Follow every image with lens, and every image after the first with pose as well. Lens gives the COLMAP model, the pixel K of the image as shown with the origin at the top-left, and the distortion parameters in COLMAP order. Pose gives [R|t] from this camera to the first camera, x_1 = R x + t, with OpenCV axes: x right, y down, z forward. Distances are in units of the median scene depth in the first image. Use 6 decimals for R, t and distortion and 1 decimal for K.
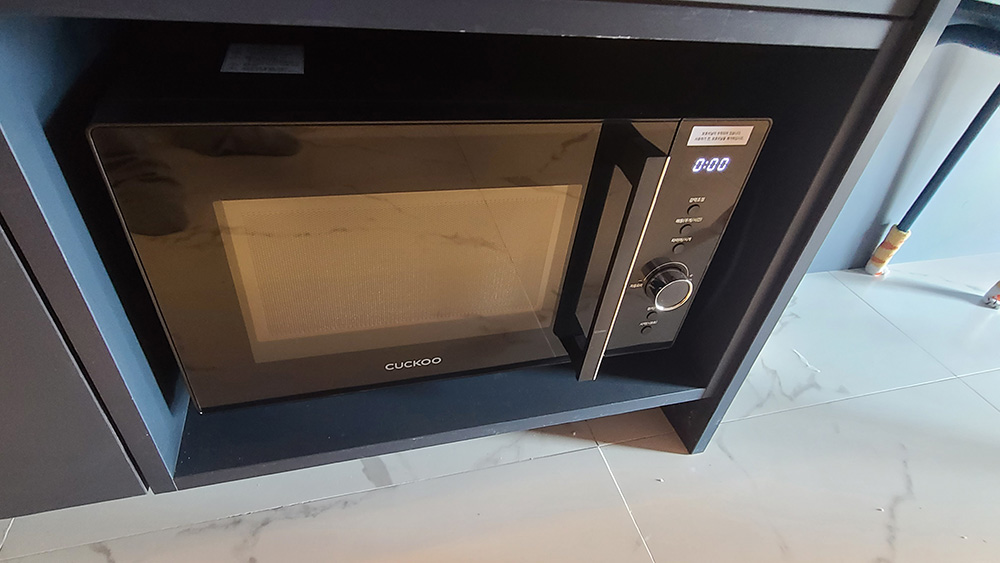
lens RADIAL K [[526.6, 0, 496.8], [0, 526.6, 279.9], [0, 0, 1]] dist [-0.004239, -0.000442]
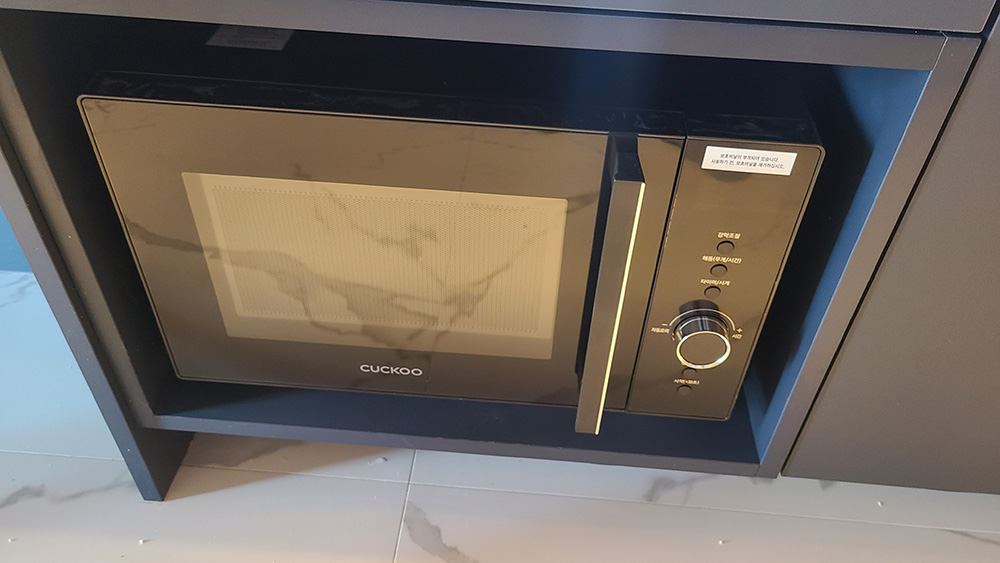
lens RADIAL K [[752.4, 0, 500.9], [0, 752.4, 281.2], [0, 0, 1]] dist [0.068422, -0.042065]
pose [[0.940546, 0.165189, -0.296793, 0.400230], [-0.164099, 0.986024, 0.028767, -0.060572], [0.297397, 0.021647, 0.954509, -0.176012]]
